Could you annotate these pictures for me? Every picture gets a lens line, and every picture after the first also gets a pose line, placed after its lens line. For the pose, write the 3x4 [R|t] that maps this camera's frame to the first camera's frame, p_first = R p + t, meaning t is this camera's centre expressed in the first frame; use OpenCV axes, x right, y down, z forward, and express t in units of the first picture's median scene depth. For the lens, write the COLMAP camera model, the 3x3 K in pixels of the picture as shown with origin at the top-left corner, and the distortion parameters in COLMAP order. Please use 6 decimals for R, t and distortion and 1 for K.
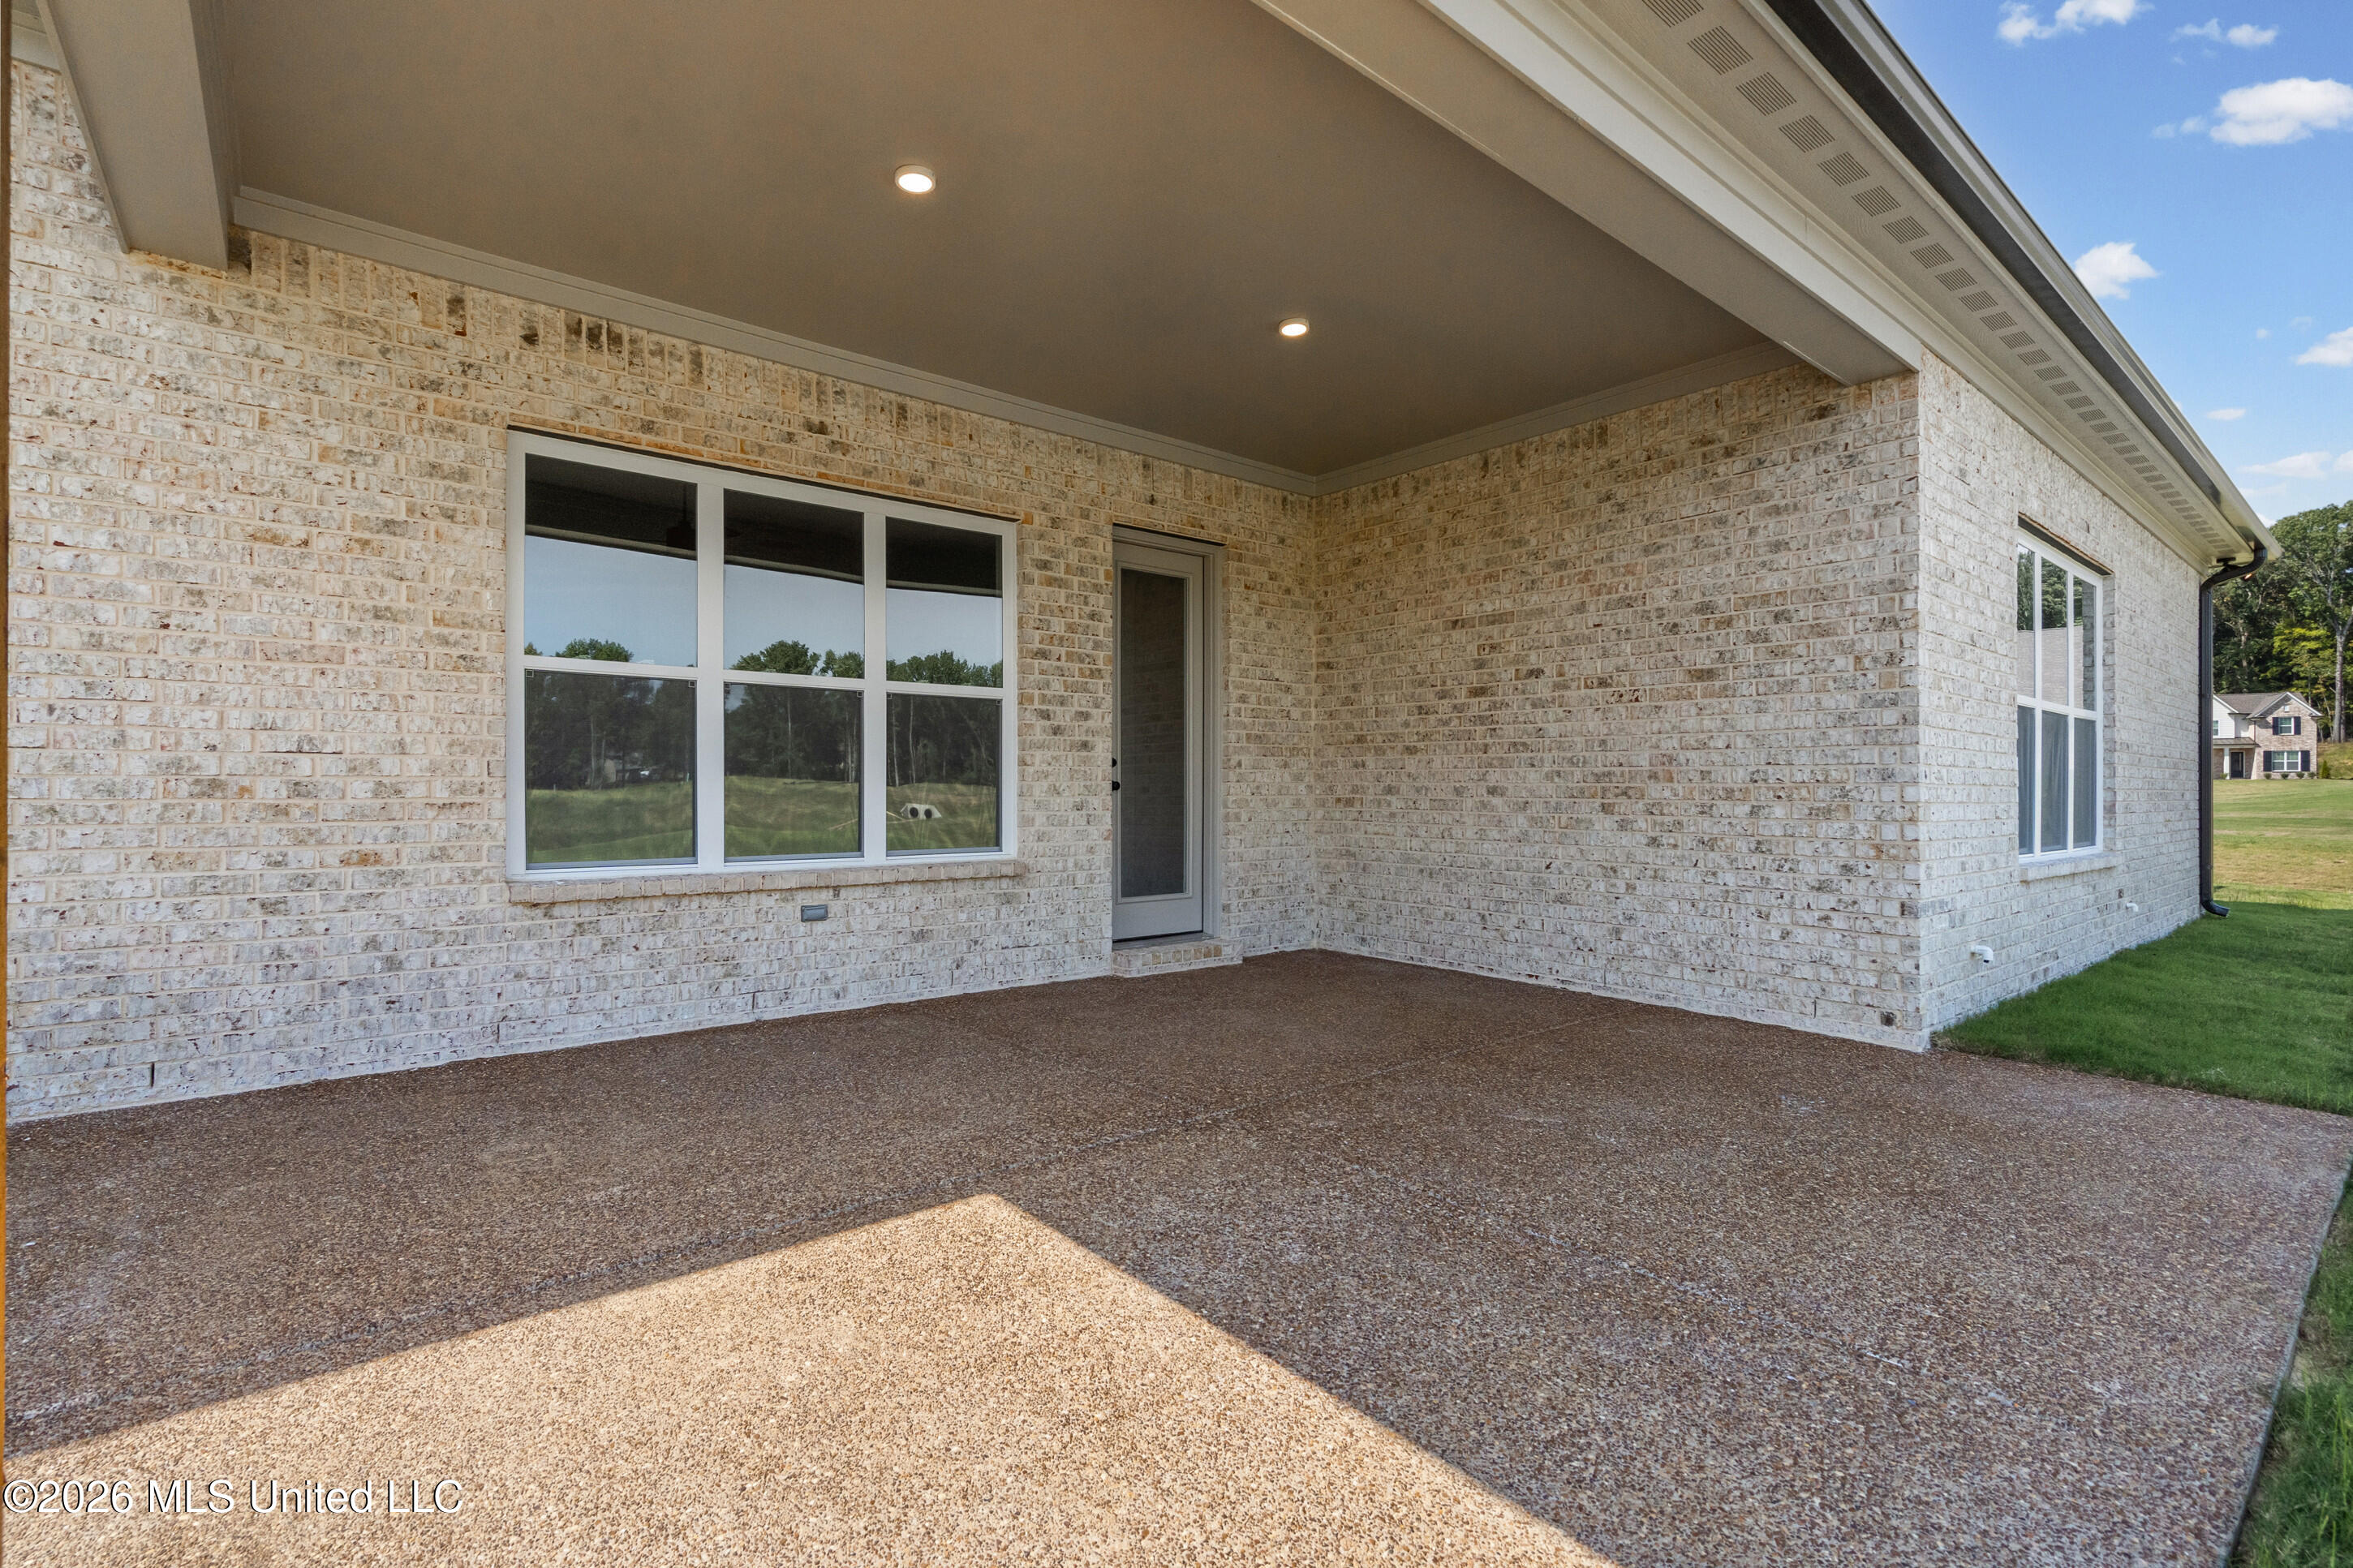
lens RADIAL K [[1074.9, 0, 1173.9], [0, 1074.9, 786.9], [0, 0, 1]] dist [0.001879, 0.000894]
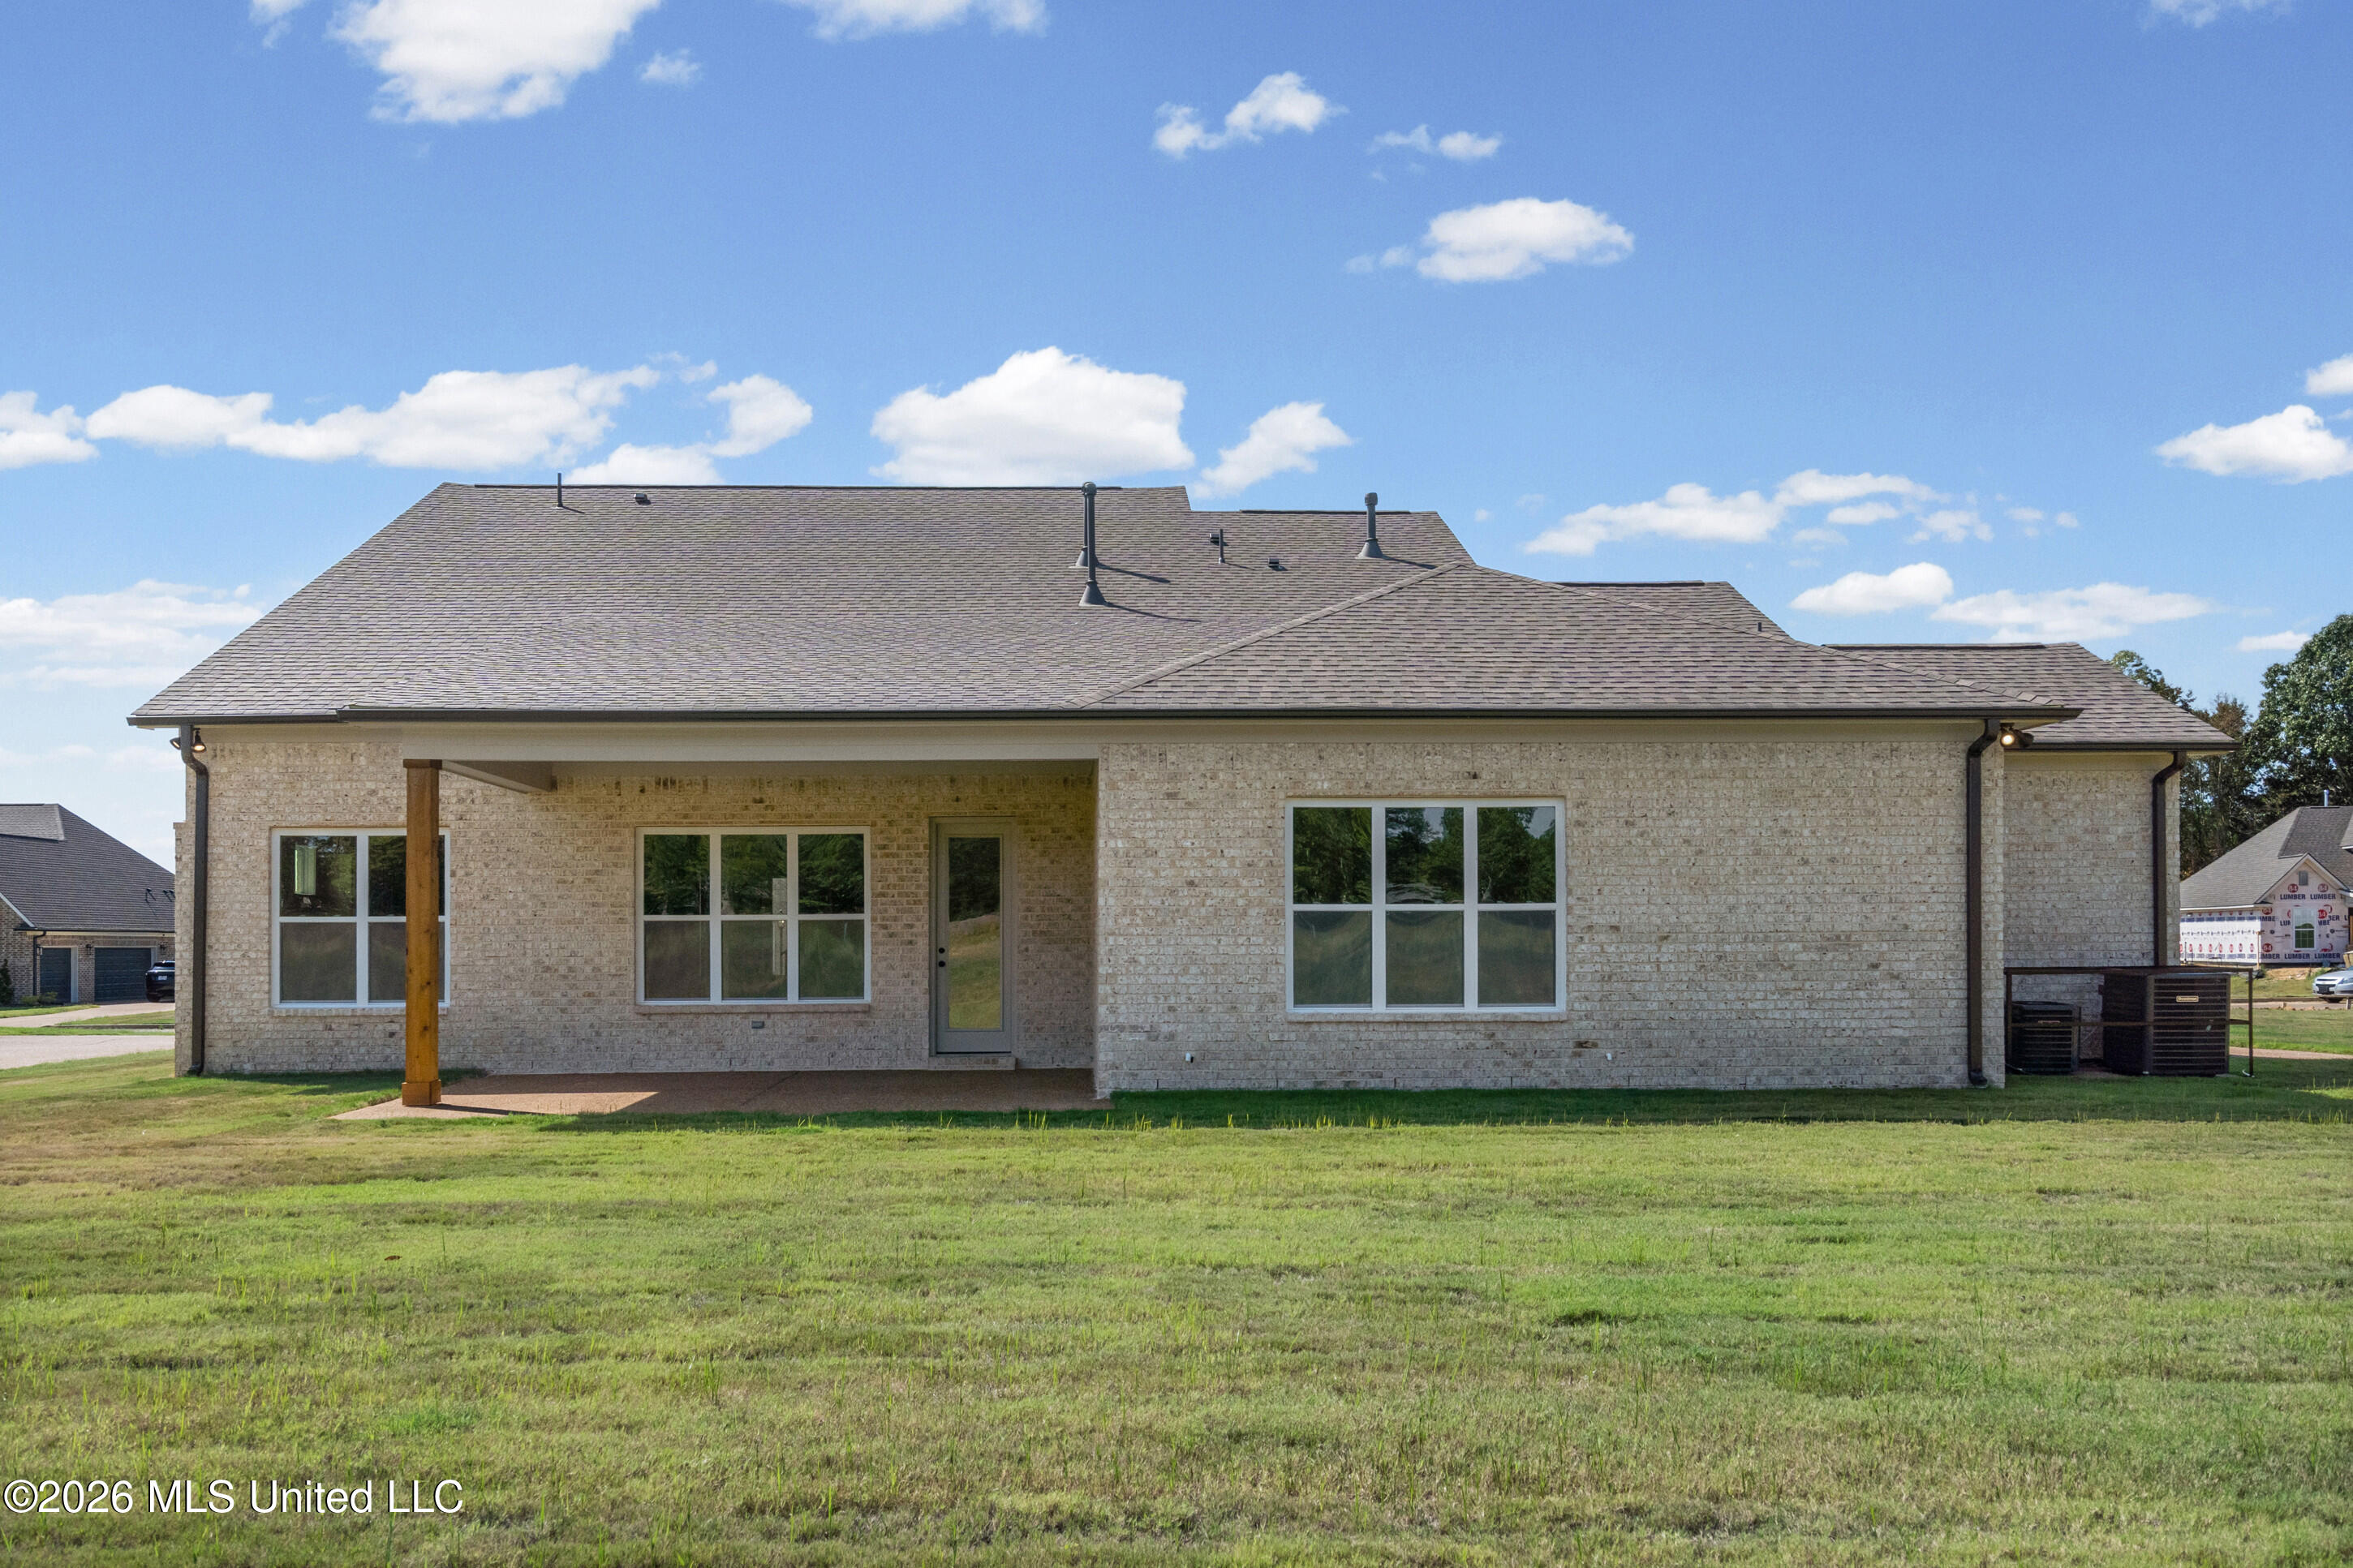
lens RADIAL K [[1828.1, 0, 1177.9], [0, 1828.1, 787.6], [0, 0, 1]] dist [0.000372, -0.000010]
pose [[0.808607, -0.007831, -0.588297, 2.601601], [0.005446, 0.999968, -0.005825, -0.345346], [0.588324, 0.001507, 0.808624, -1.531411]]
